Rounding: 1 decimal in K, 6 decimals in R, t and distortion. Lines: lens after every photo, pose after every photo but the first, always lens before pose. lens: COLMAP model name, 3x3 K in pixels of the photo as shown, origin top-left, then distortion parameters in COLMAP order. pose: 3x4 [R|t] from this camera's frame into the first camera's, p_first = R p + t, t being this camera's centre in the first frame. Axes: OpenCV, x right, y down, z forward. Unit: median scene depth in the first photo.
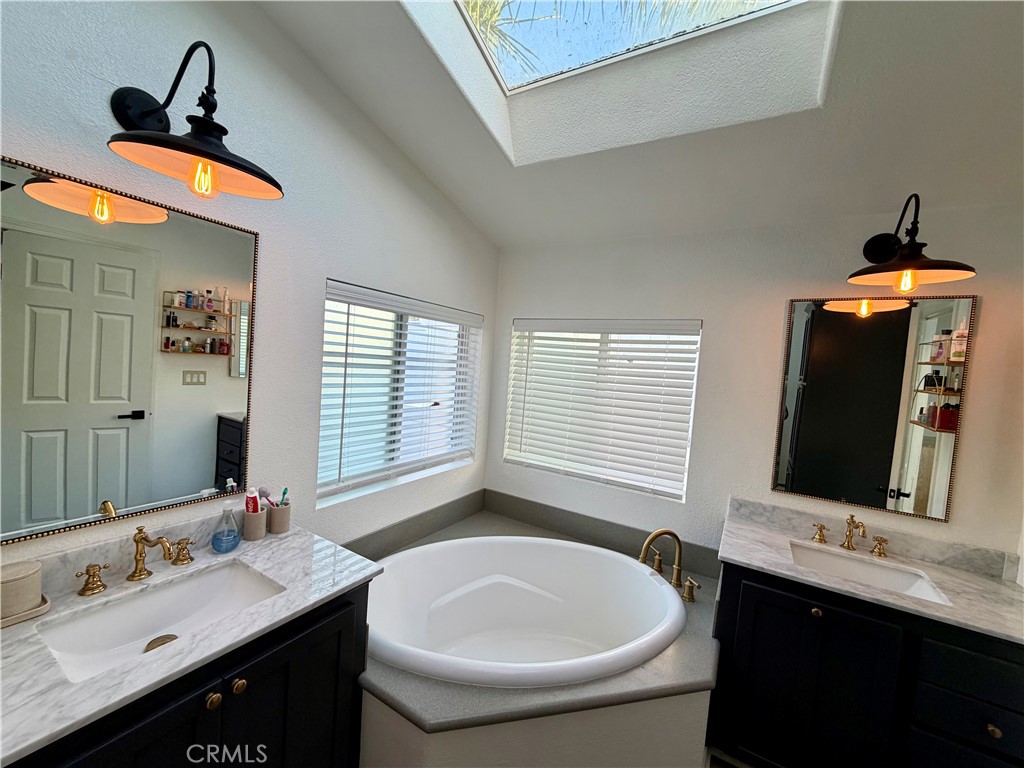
lens RADIAL K [[409.3, 0, 510.3], [0, 409.3, 385.2], [0, 0, 1]] dist [0.007298, -0.001626]
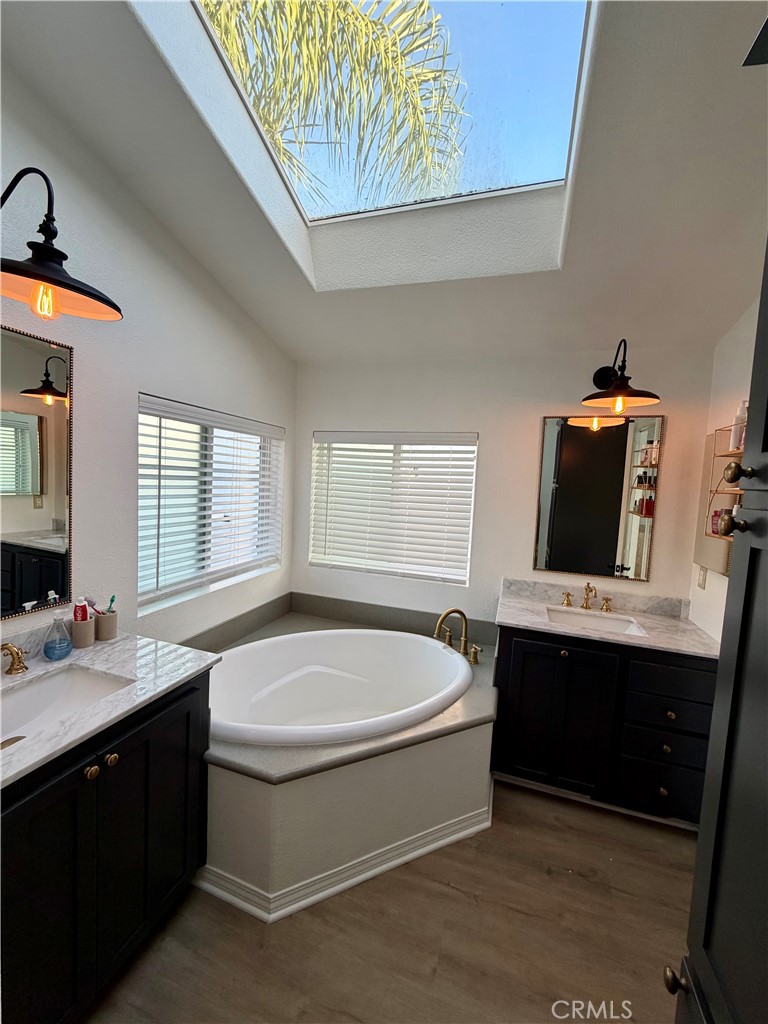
lens RADIAL K [[409.3, 0, 382.1], [0, 409.3, 509.4], [0, 0, 1]] dist [0.007298, -0.001626]
pose [[0.976797, -0.039163, 0.210555, -0.081326], [0.032356, 0.998839, 0.035682, 0.014796], [-0.211708, -0.028041, 0.976931, -0.138281]]
